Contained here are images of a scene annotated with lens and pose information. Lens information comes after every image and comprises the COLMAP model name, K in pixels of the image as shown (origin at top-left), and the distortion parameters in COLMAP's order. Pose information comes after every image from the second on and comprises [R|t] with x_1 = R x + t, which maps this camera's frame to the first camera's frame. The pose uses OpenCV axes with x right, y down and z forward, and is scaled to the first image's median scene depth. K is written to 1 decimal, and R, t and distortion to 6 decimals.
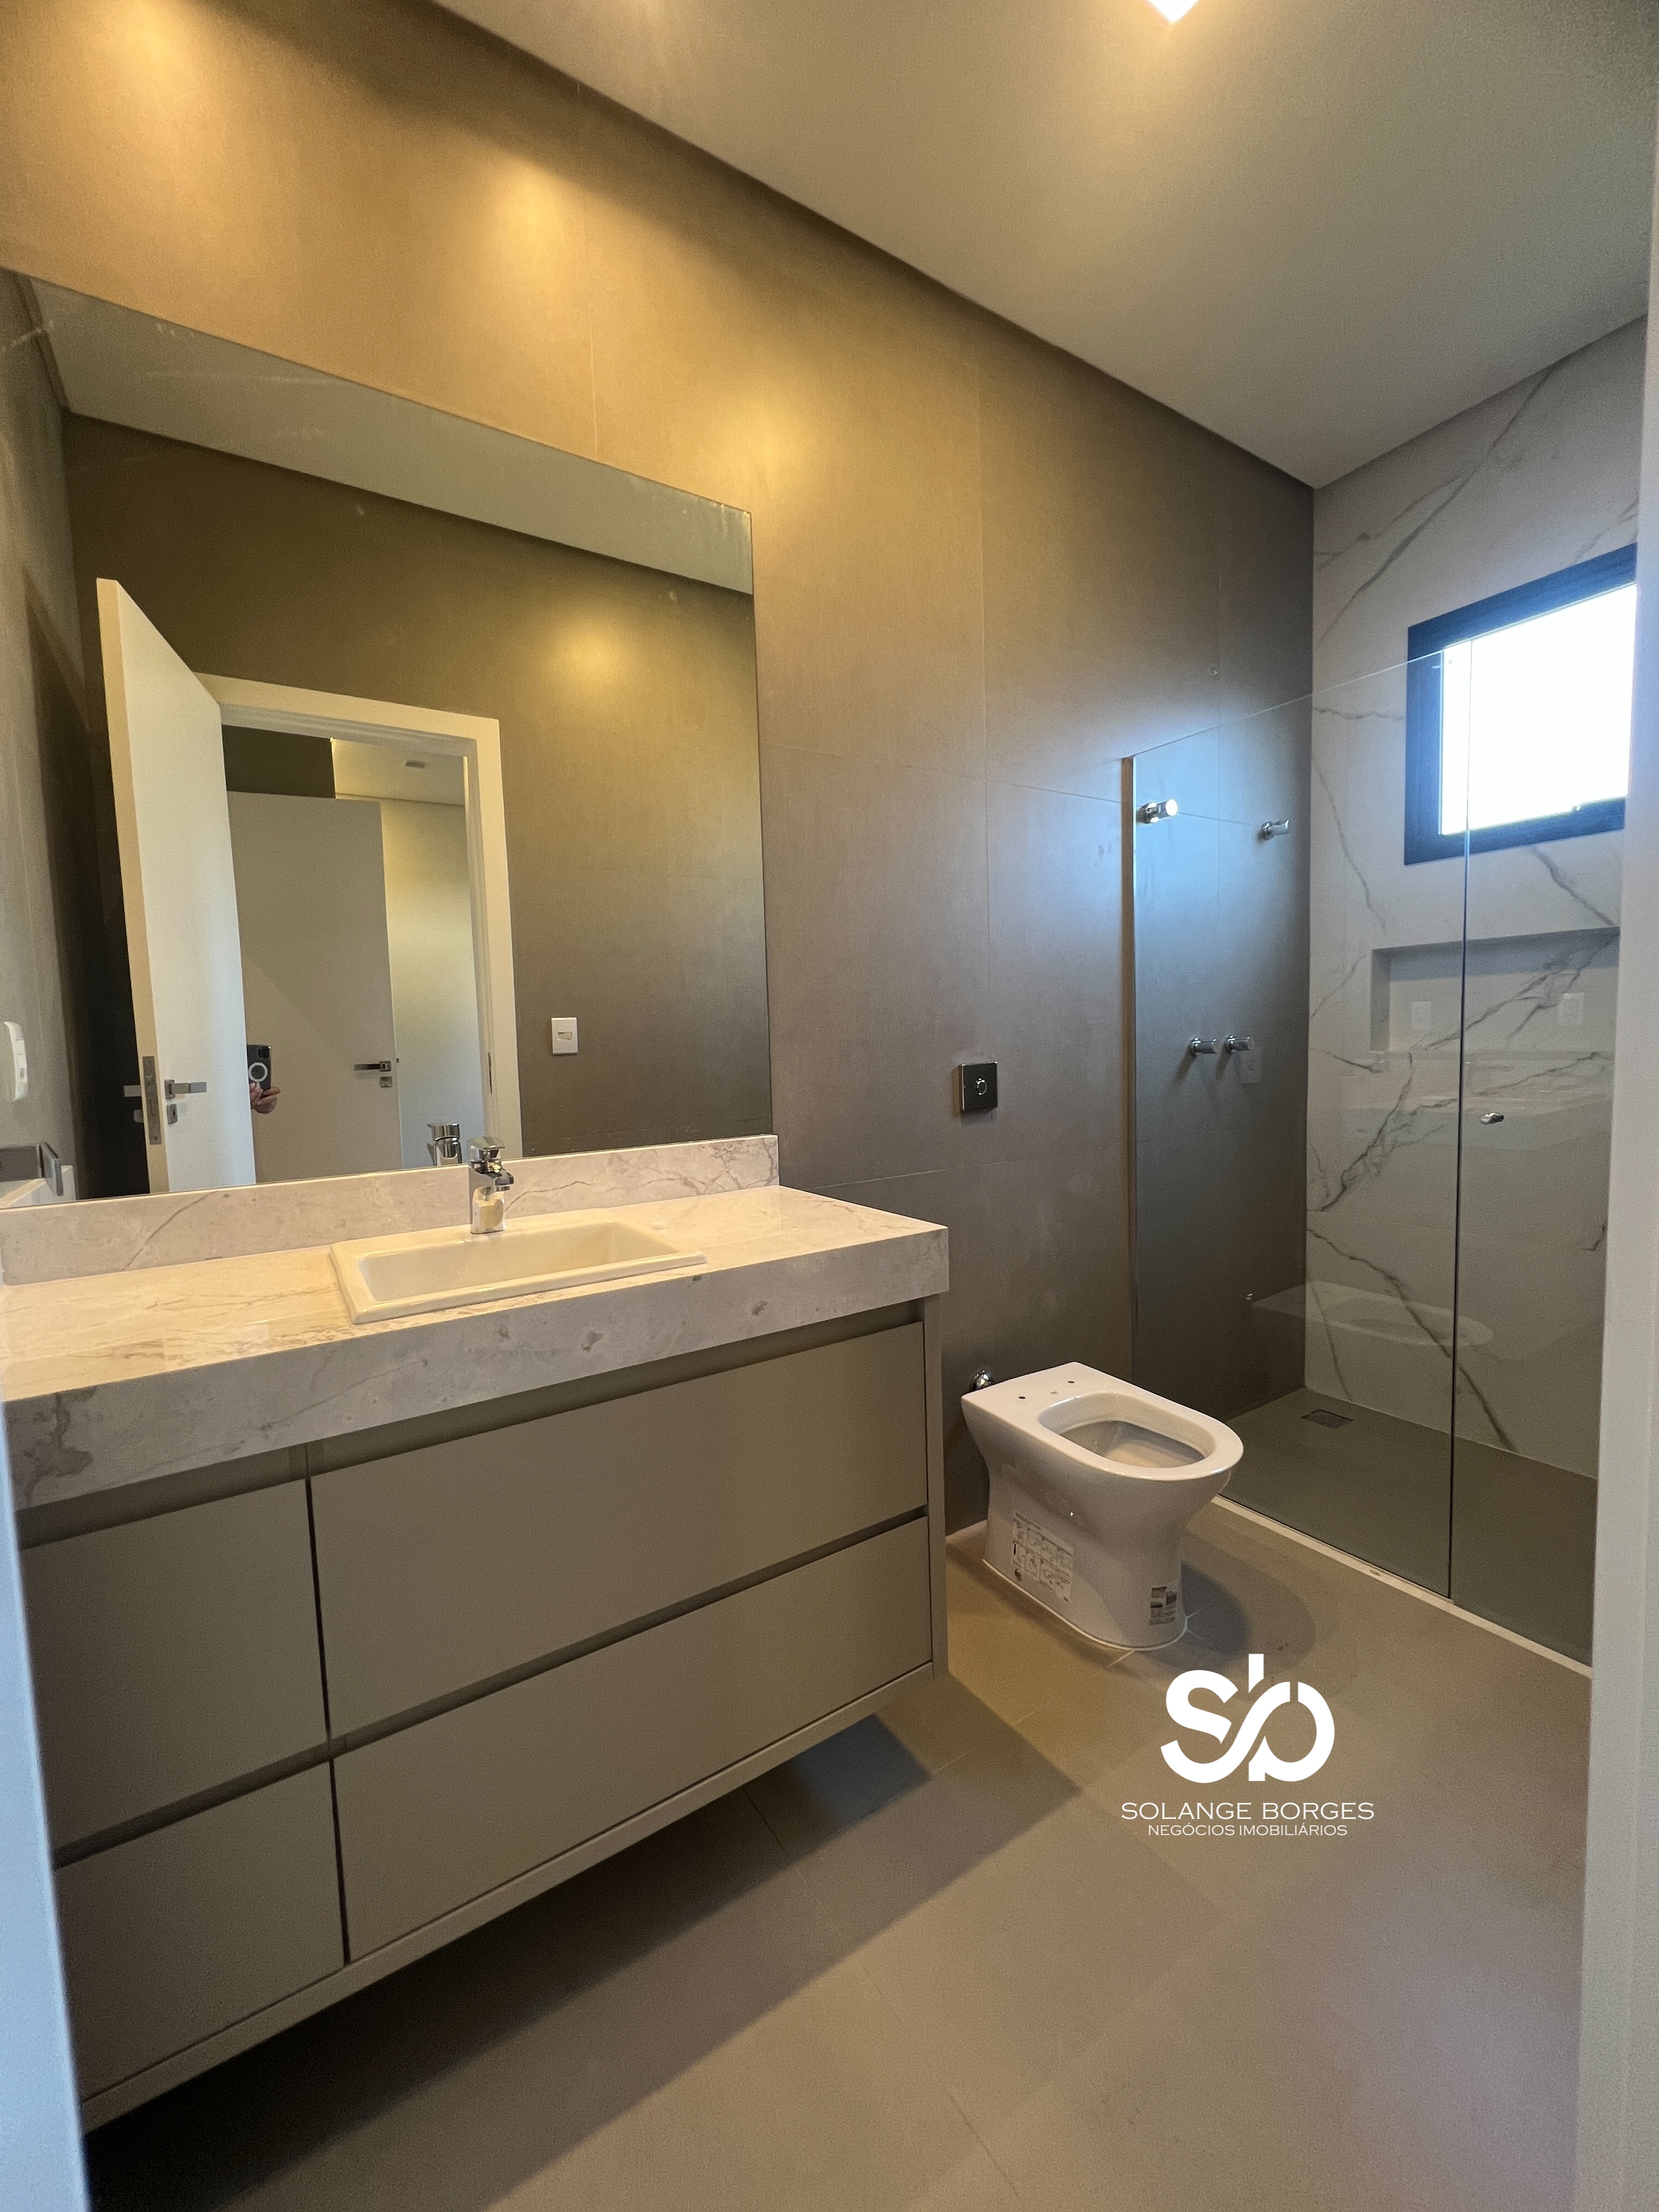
lens RADIAL K [[884.1, 0, 829.5], [0, 884.1, 1106.0], [0, 0, 1]] dist [-0.001141, -0.000375]
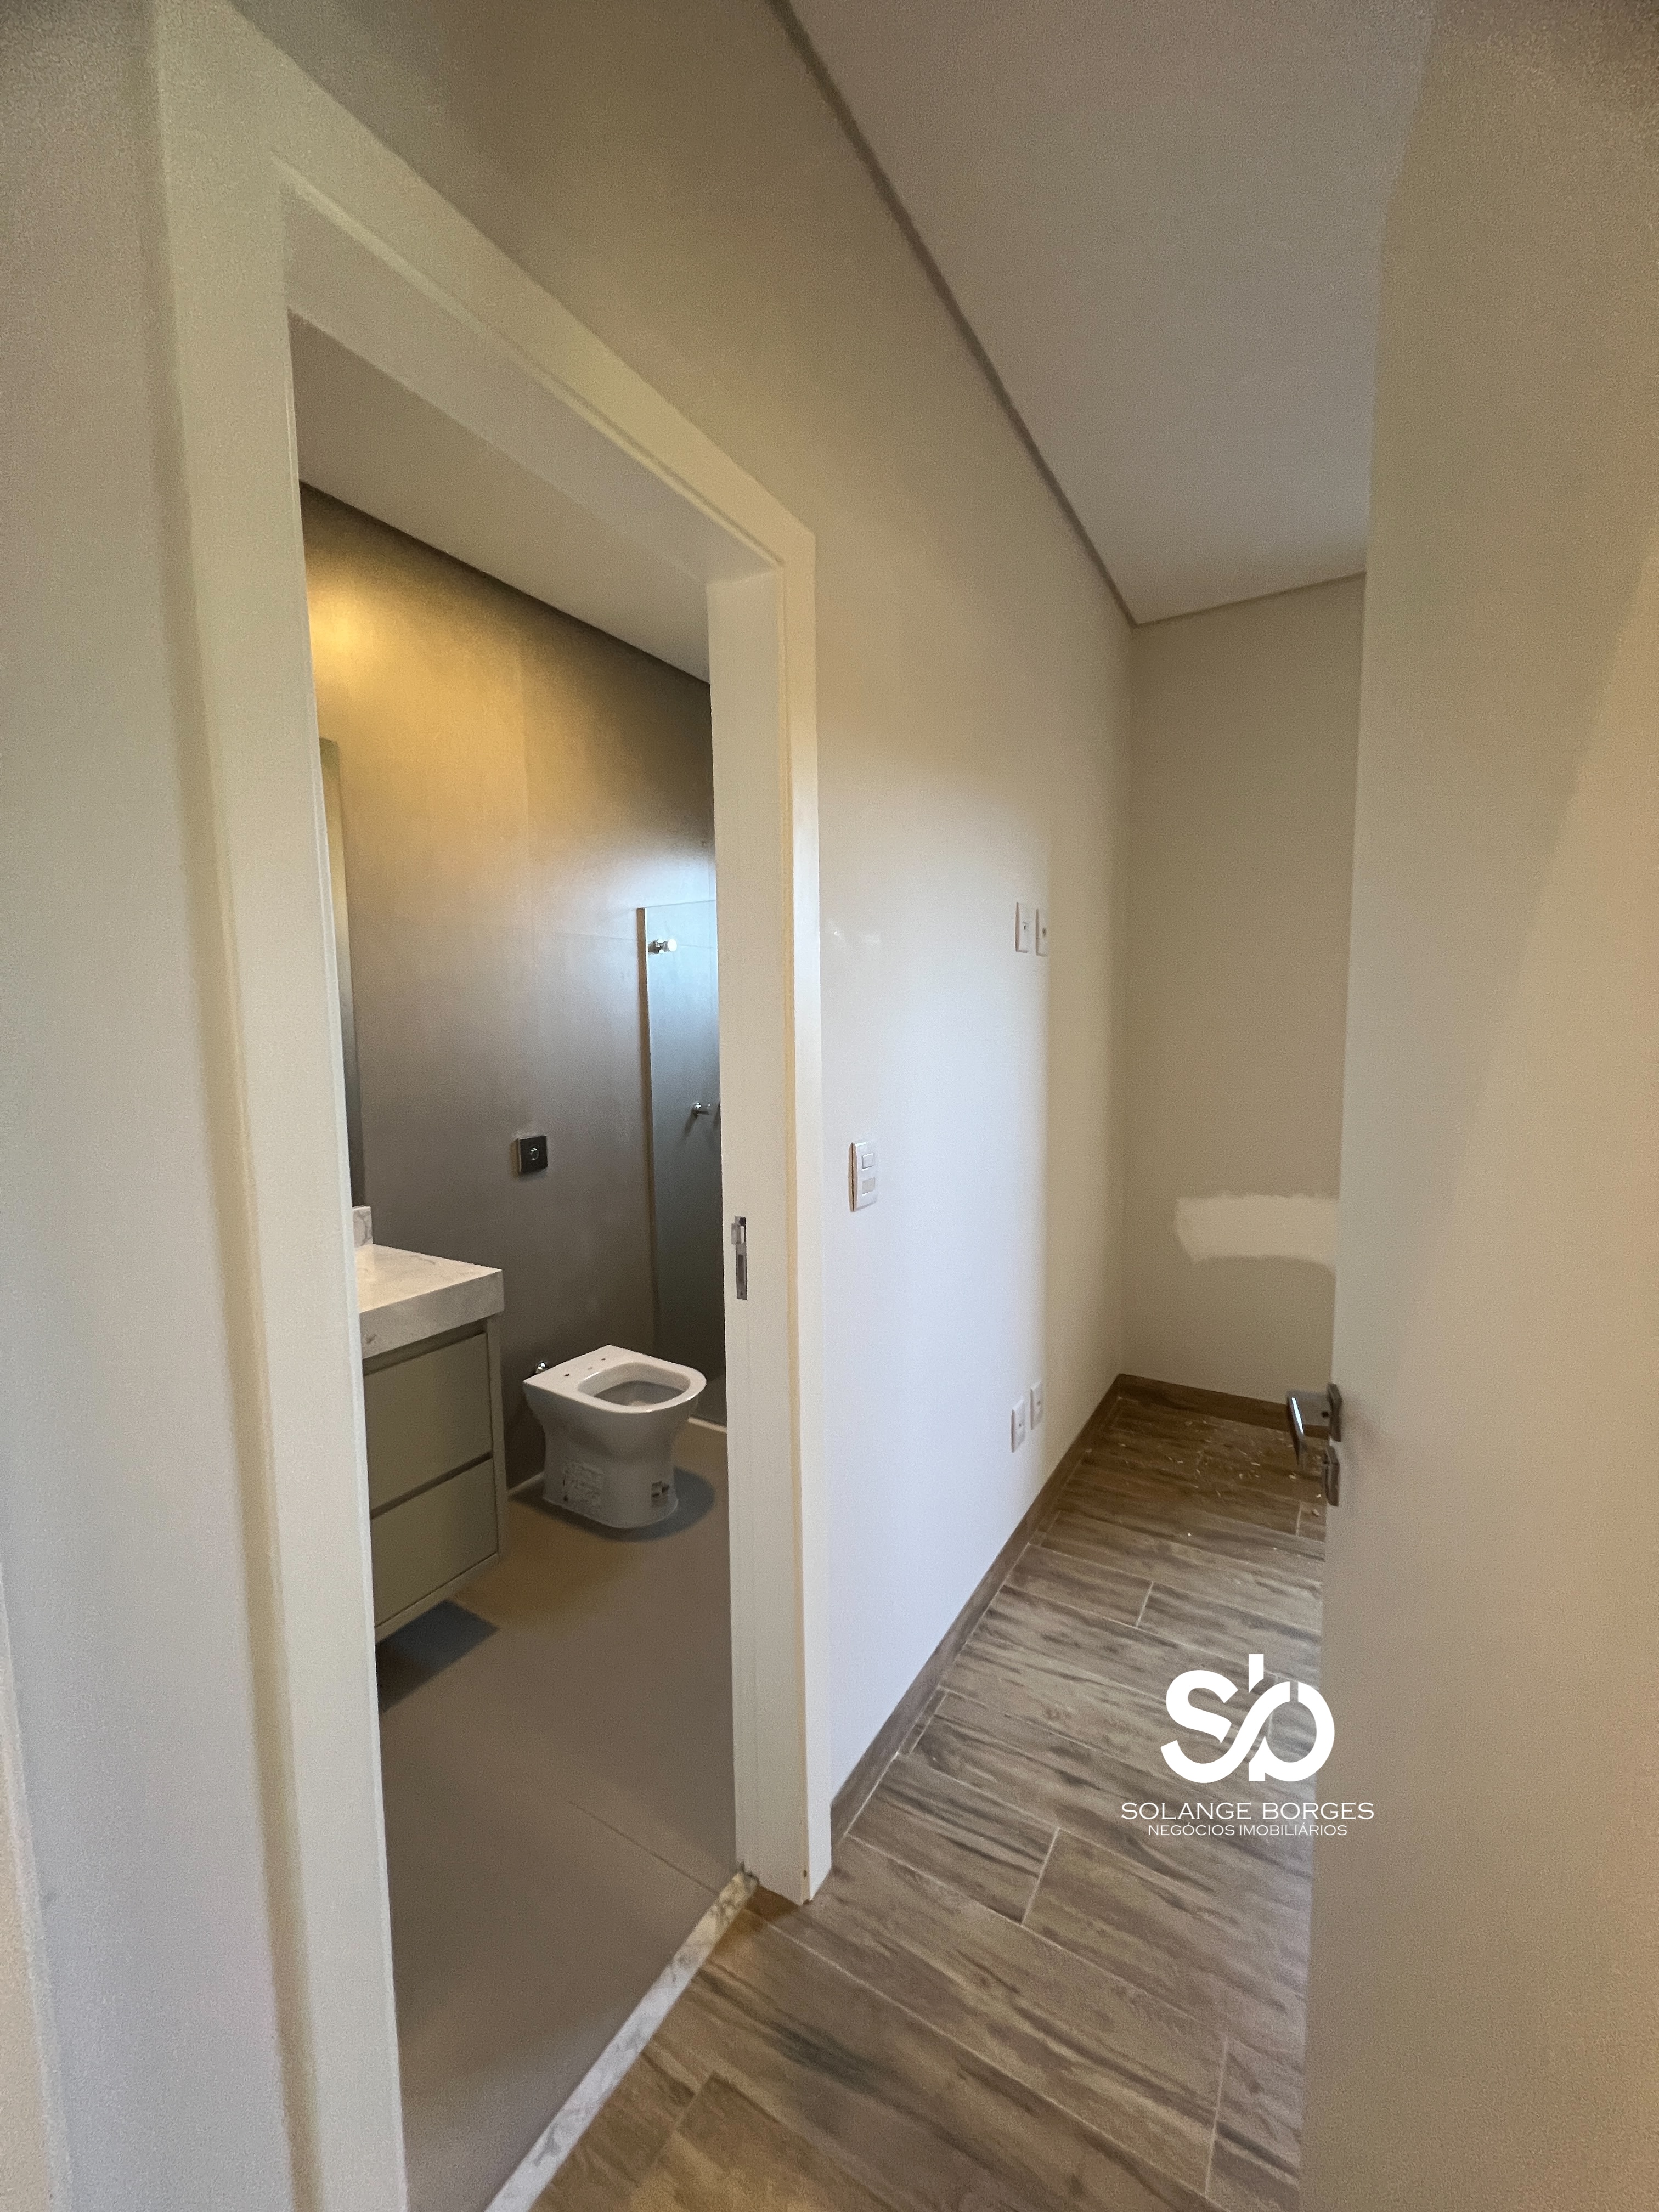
lens RADIAL K [[901.2, 0, 829.5], [0, 901.2, 1106.0], [0, 0, 1]] dist [-0.000638, -0.000077]
pose [[0.901511, -0.023982, 0.432091, -0.017741], [0.016973, 0.999654, 0.020071, -0.126592], [-0.432423, -0.010761, 0.901607, -0.490281]]
